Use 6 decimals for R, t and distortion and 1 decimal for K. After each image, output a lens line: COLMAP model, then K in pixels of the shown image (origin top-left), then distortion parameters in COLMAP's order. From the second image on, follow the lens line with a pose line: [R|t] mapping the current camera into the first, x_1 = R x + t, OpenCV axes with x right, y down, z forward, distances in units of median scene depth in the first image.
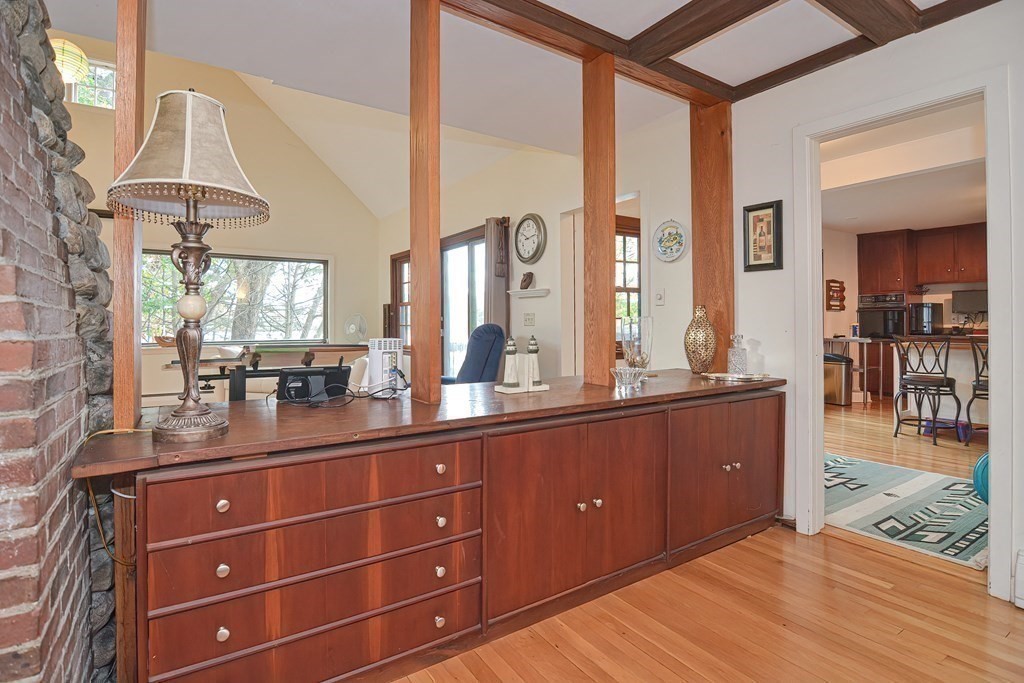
lens RADIAL K [[514.8, 0, 526.3], [0, 514.8, 318.6], [0, 0, 1]] dist [-0.016383, -0.000312]
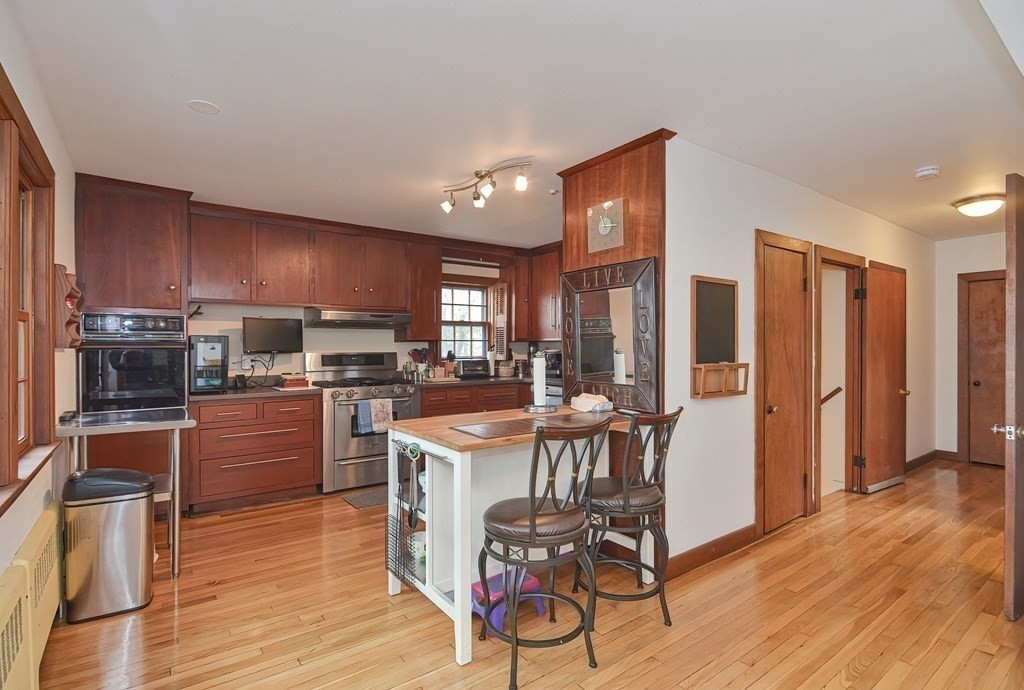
lens RADIAL K [[495.0, 0, 512.0], [0, 495.0, 345.0], [0, 0, 1]] dist [-0.000975, -0.000072]
pose [[-0.028439, 0.003411, 0.999590, 0.373815], [-0.007879, 0.999962, -0.003637, -0.033197], [-0.999564, -0.007979, -0.028411, 1.109107]]
